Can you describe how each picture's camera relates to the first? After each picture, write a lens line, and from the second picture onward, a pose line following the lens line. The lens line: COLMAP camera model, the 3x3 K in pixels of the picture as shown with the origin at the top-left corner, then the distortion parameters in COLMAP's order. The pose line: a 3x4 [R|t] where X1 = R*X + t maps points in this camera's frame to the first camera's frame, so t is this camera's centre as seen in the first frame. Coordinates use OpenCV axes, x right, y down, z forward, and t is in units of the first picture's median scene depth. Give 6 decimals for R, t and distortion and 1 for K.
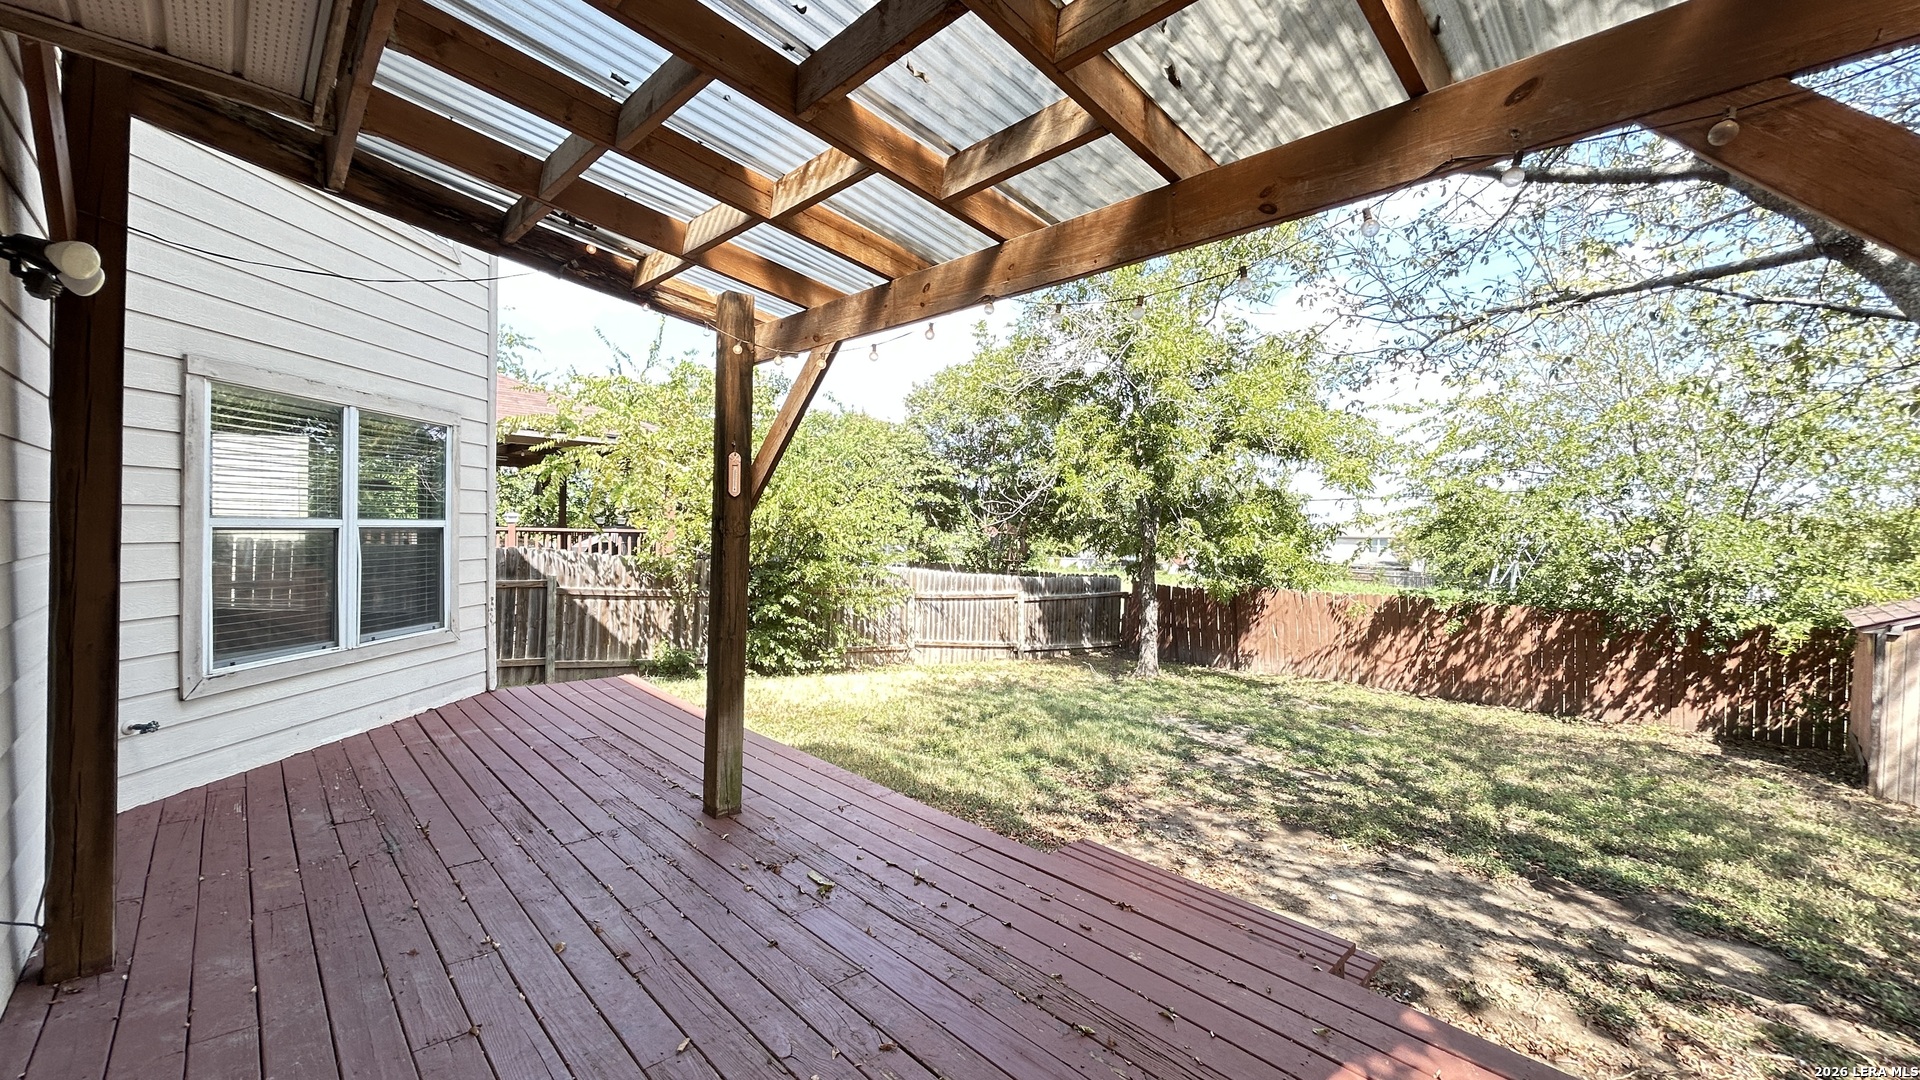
lens RADIAL K [[772.3, 0, 962.4], [0, 772.3, 538.2], [0, 0, 1]] dist [-0.004402, 0.000408]
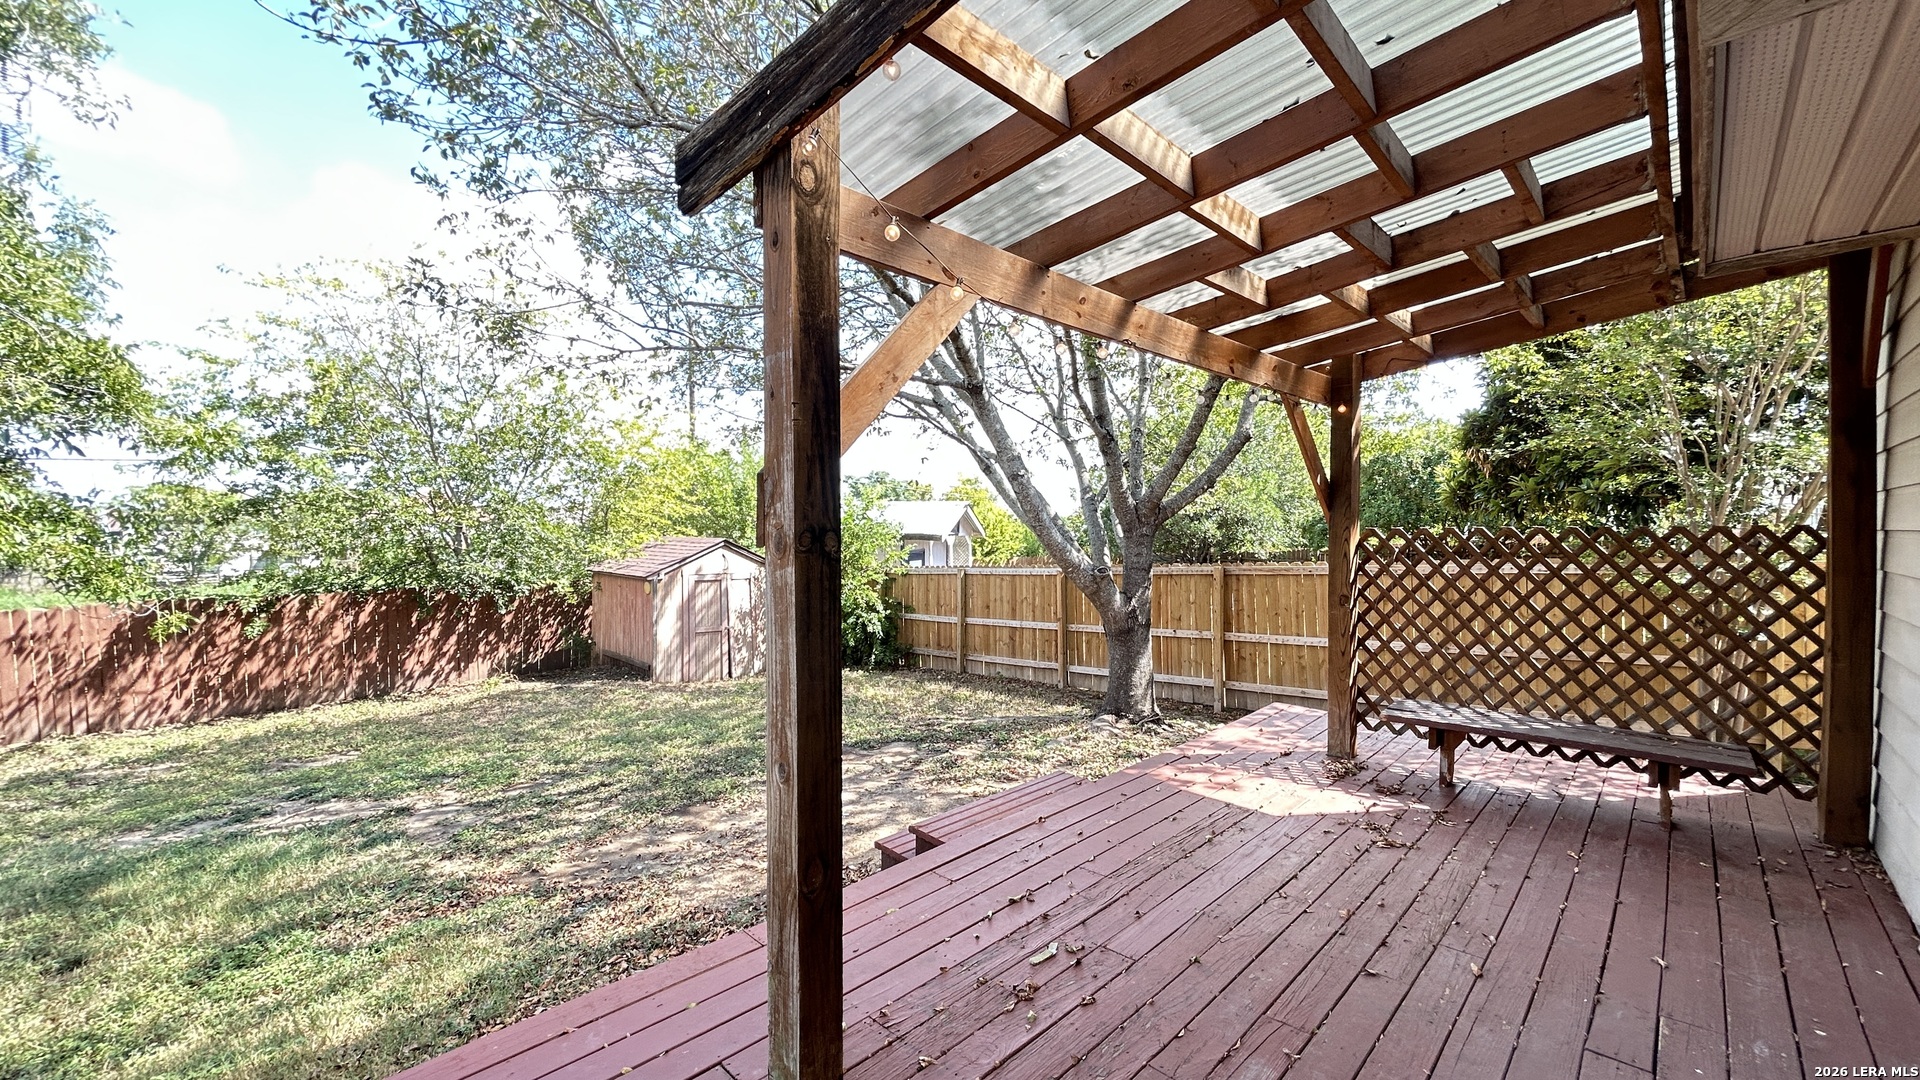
lens RADIAL K [[772.3, 0, 959.8], [0, 772.3, 536.3], [0, 0, 1]] dist [-0.004402, 0.000408]
pose [[-0.033835, -0.043233, 0.998492, -0.242419], [0.014487, 0.998938, 0.043743, -0.012662], [-0.999322, 0.015946, -0.033173, 0.268286]]
